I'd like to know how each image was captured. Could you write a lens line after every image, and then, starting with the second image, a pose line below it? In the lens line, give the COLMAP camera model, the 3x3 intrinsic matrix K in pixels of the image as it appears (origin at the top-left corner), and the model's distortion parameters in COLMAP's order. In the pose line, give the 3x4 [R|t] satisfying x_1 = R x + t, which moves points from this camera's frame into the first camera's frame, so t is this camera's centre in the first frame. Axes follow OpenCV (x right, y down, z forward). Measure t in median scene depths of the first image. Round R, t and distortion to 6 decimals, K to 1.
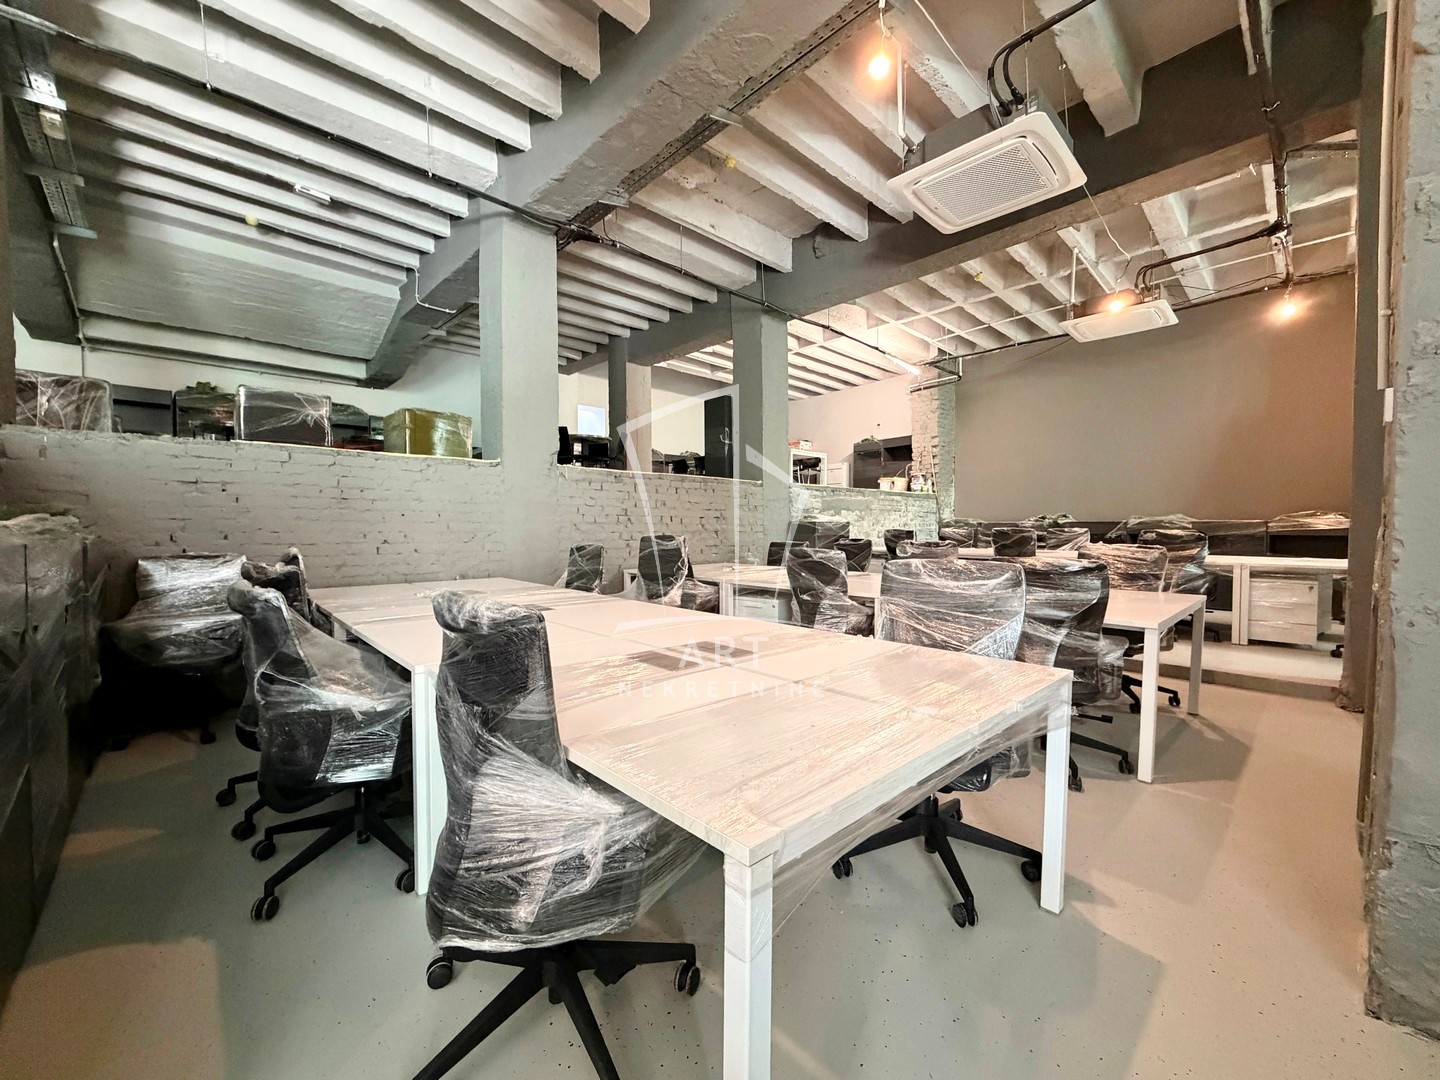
lens RADIAL K [[580.9, 0, 720.7], [0, 580.9, 537.2], [0, 0, 1]] dist [-0.001047, -0.000368]
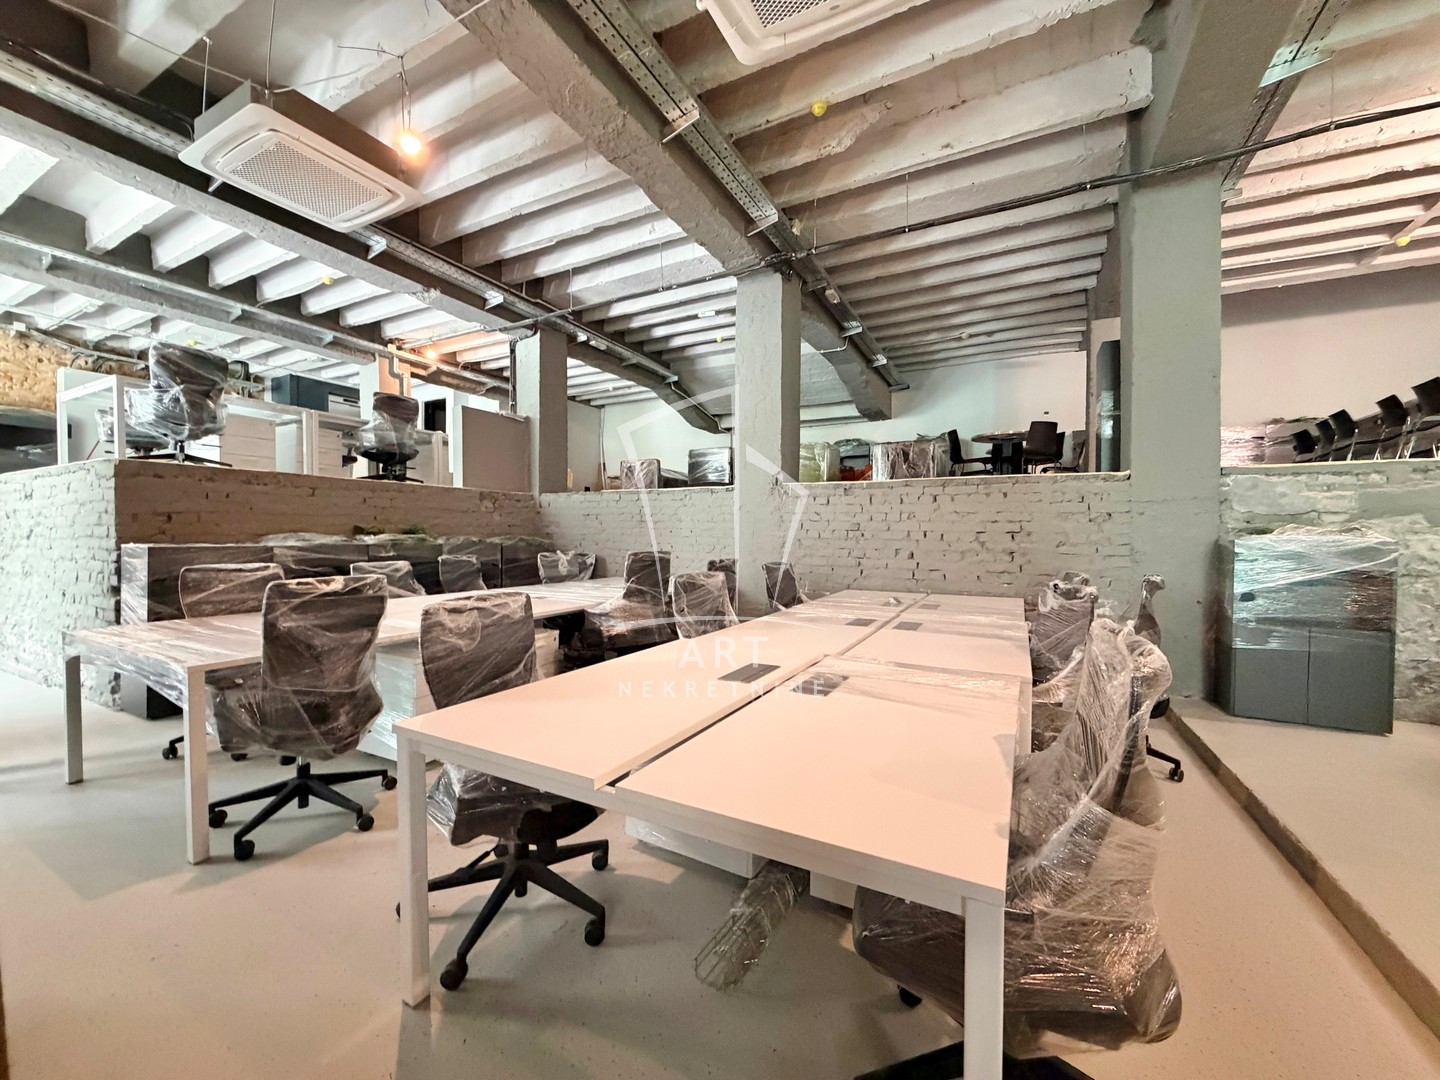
lens RADIAL K [[580.9, 0, 725.6], [0, 580.9, 535.2], [0, 0, 1]] dist [-0.001047, -0.000368]
pose [[0.307655, 0.008590, -0.951459, 0.640302], [-0.024329, 0.999703, 0.001159, -0.026492], [0.951187, 0.022791, 0.307773, 0.528660]]
